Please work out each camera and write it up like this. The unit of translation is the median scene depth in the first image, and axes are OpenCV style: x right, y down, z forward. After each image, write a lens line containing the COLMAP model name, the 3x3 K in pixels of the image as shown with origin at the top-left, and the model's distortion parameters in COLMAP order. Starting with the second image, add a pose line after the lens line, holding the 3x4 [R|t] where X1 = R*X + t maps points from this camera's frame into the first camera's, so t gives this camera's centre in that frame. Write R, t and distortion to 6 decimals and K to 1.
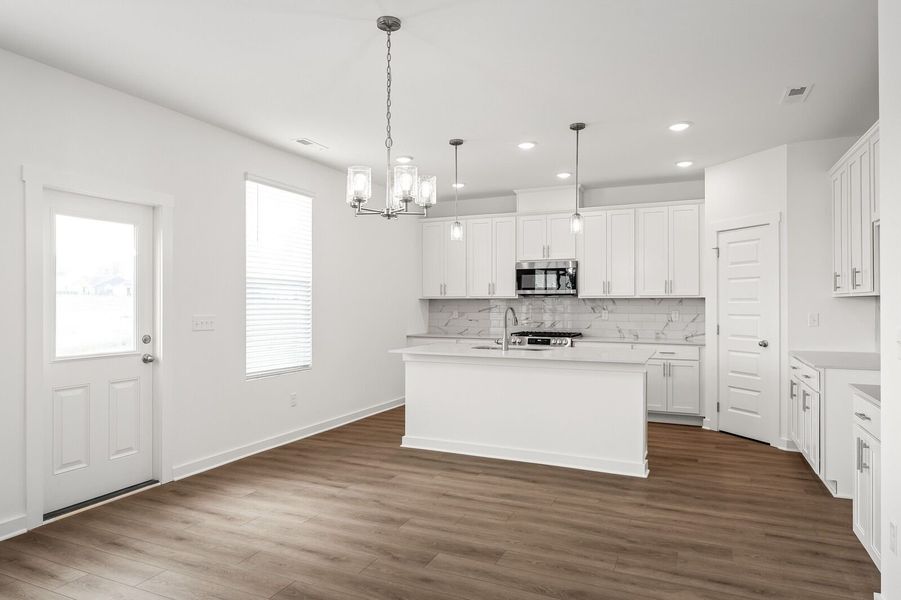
lens RADIAL K [[557.6, 0, 451.1], [0, 557.6, 299.5], [0, 0, 1]] dist [-0.006571, 0.005323]
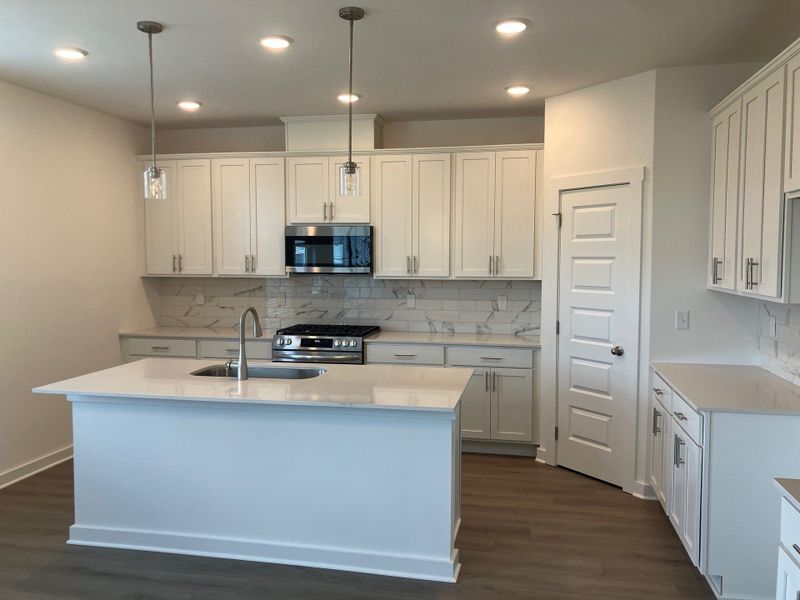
lens RADIAL K [[656.8, 0, 405.9], [0, 656.8, 295.5], [0, 0, 1]] dist [0.046301, -0.061134]
pose [[0.973074, -0.012146, 0.230173, 0.093273], [-0.003472, 0.997725, 0.067329, -0.045366], [-0.230467, -0.066316, 0.970818, 0.223077]]
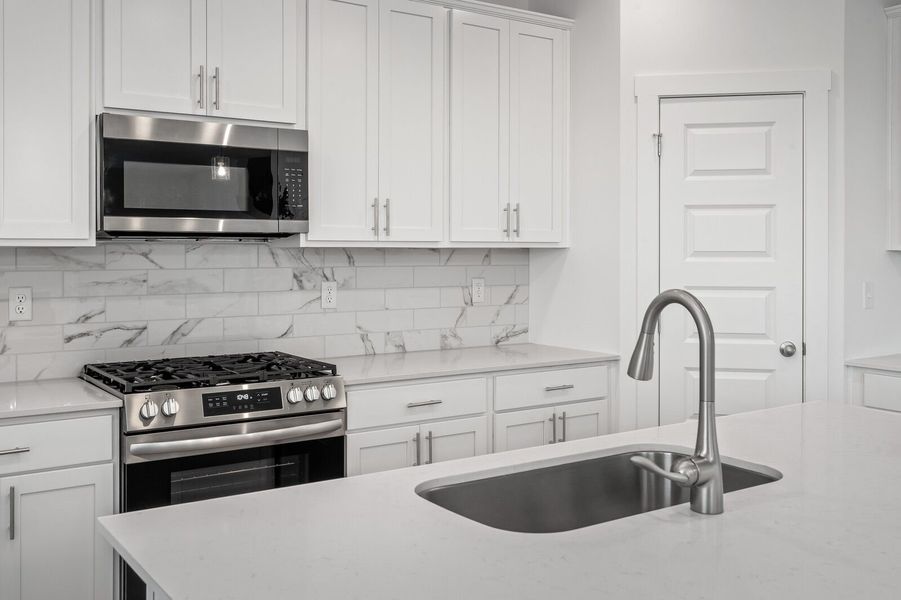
lens RADIAL K [[898.7, 0, 454.4], [0, 898.7, 243.5], [0, 0, 1]] dist [0.004645, 0.000000]
pose [[0.511154, 0.004893, 0.859475, -0.211604], [-0.008128, 0.999967, -0.000859, -0.005767], [-0.859451, -0.006547, 0.511177, 0.799294]]
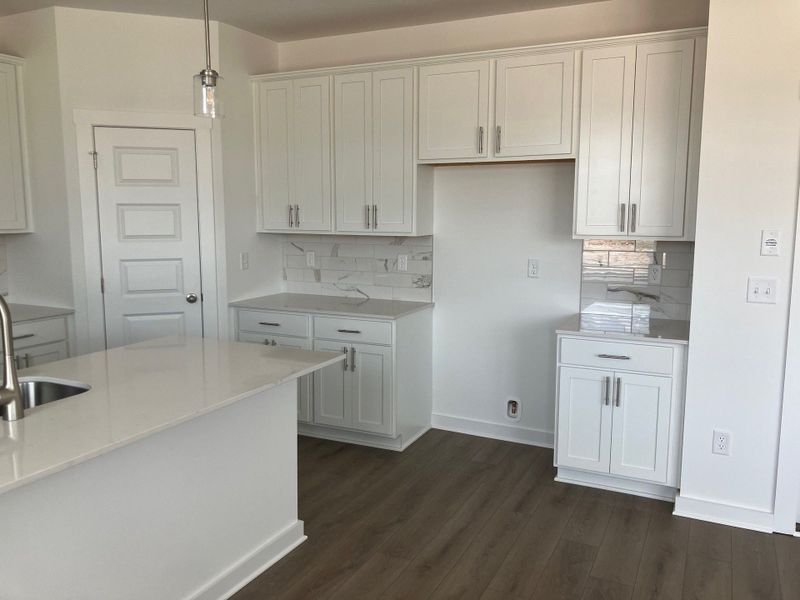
lens RADIAL K [[656.8, 0, 399.2], [0, 656.8, 292.9], [0, 0, 1]] dist [0.046301, -0.061134]
pose [[0.029425, -0.124772, 0.991749, -0.259390], [-0.008874, 0.992107, 0.125080, -0.034616], [-0.999528, -0.012481, 0.028085, 0.660136]]
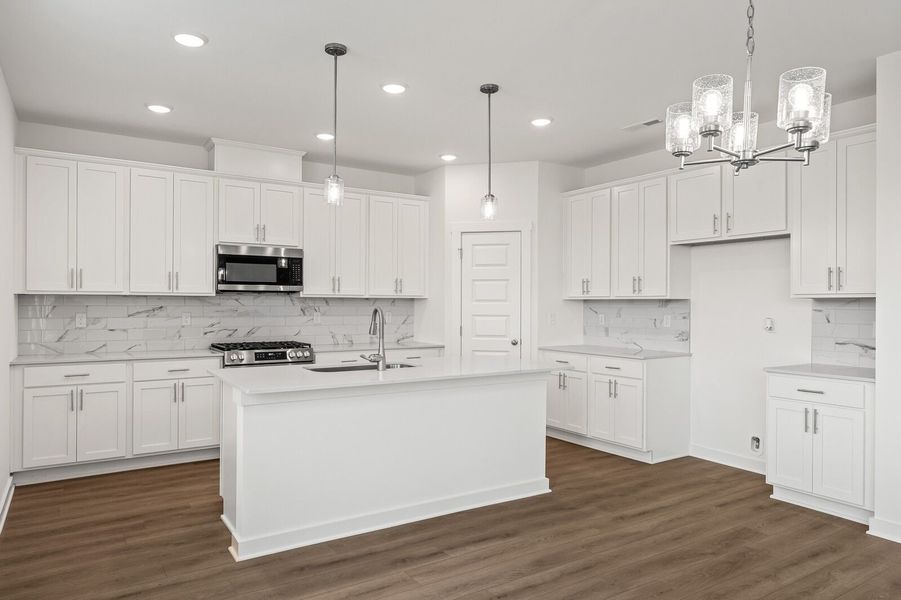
lens RADIAL K [[582.4, 0, 449.5], [0, 582.4, 305.0], [0, 0, 1]] dist [-0.003129, 0.003274]
pose [[0.539799, 0.001493, 0.841793, -0.421136], [-0.009857, 0.999941, 0.004547, 0.003798], [-0.841736, -0.010752, 0.539782, 0.466122]]
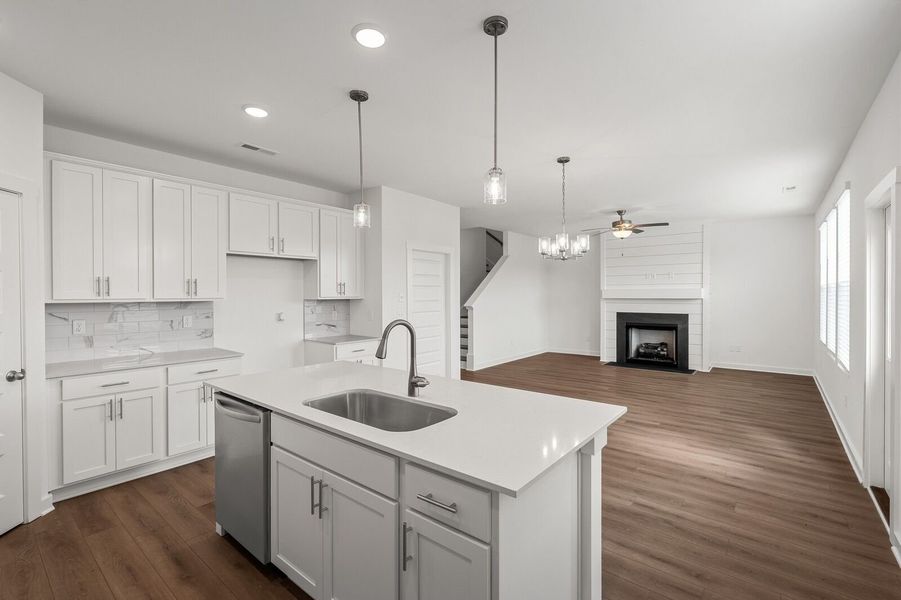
lens RADIAL K [[402.8, 0, 450.3], [0, 402.8, 294.2], [0, 0, 1]] dist [-0.008383, 0.002279]
pose [[-0.966956, 0.003496, 0.254921, -0.043419], [0.001714, 0.999973, -0.007213, -0.010361], [-0.254939, -0.006538, -0.966935, 1.232946]]
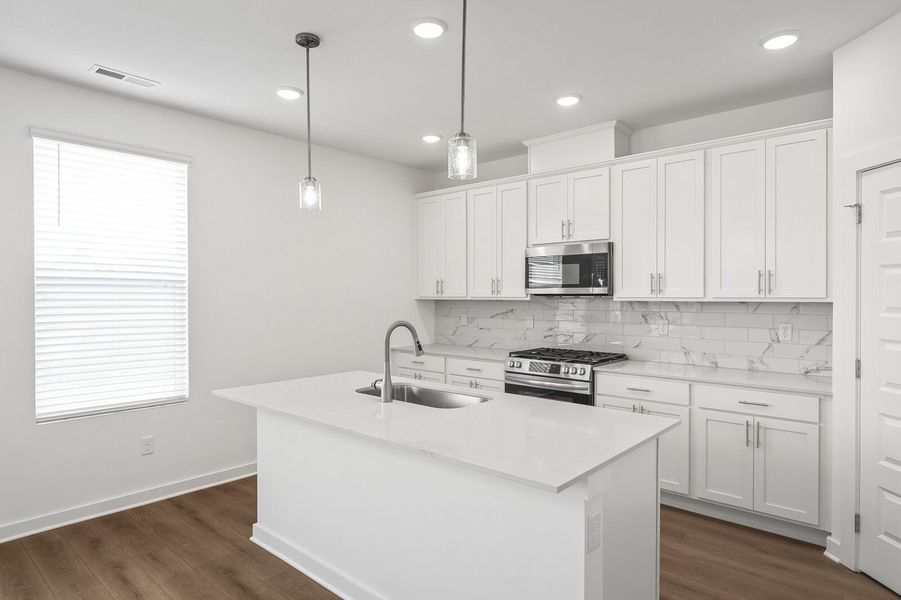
lens RADIAL K [[522.0, 0, 450.1], [0, 522.0, 297.7], [0, 0, 1]] dist [-0.002888, -0.002501]
pose [[0.954284, 0.000074, -0.298903, 0.277112], [0.004059, 0.999905, 0.013207, -0.017528], [0.298875, -0.013816, 0.954192, 0.458362]]
